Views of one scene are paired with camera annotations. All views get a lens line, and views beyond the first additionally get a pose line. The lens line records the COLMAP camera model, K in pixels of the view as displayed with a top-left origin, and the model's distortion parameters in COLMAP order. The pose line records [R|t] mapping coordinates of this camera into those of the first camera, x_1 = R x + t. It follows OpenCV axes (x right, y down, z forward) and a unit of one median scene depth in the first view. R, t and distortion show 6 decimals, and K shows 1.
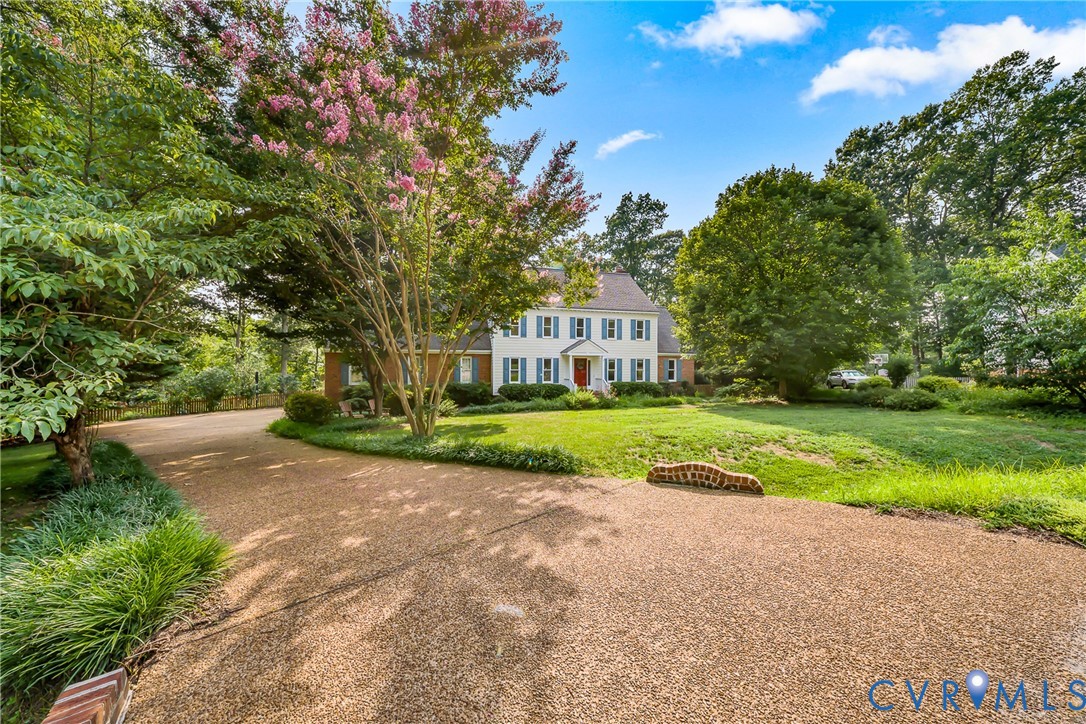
lens RADIAL K [[380.7, 0, 541.8], [0, 380.7, 350.4], [0, 0, 1]] dist [-0.000483, -0.000037]
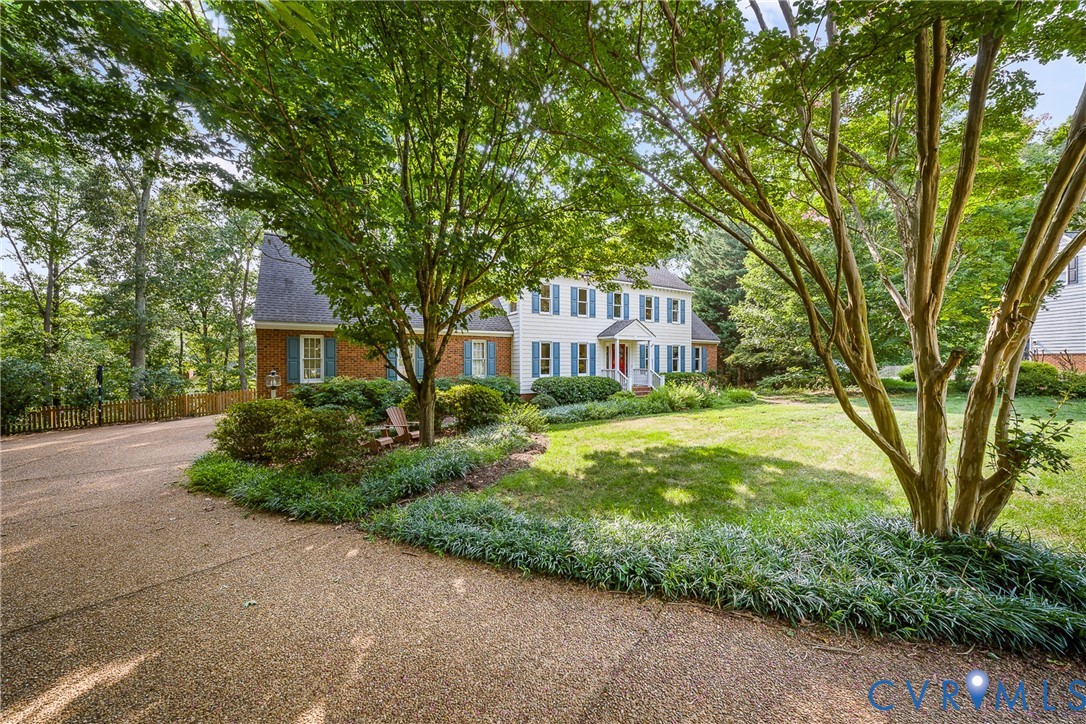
lens RADIAL K [[380.7, 0, 541.8], [0, 380.7, 350.4], [0, 0, 1]] dist [-0.000483, -0.000037]
pose [[0.969164, 0.000669, 0.246414, -0.252864], [-0.004668, 0.999867, 0.015646, 0.023006], [-0.246371, -0.016314, 0.969038, 0.280353]]
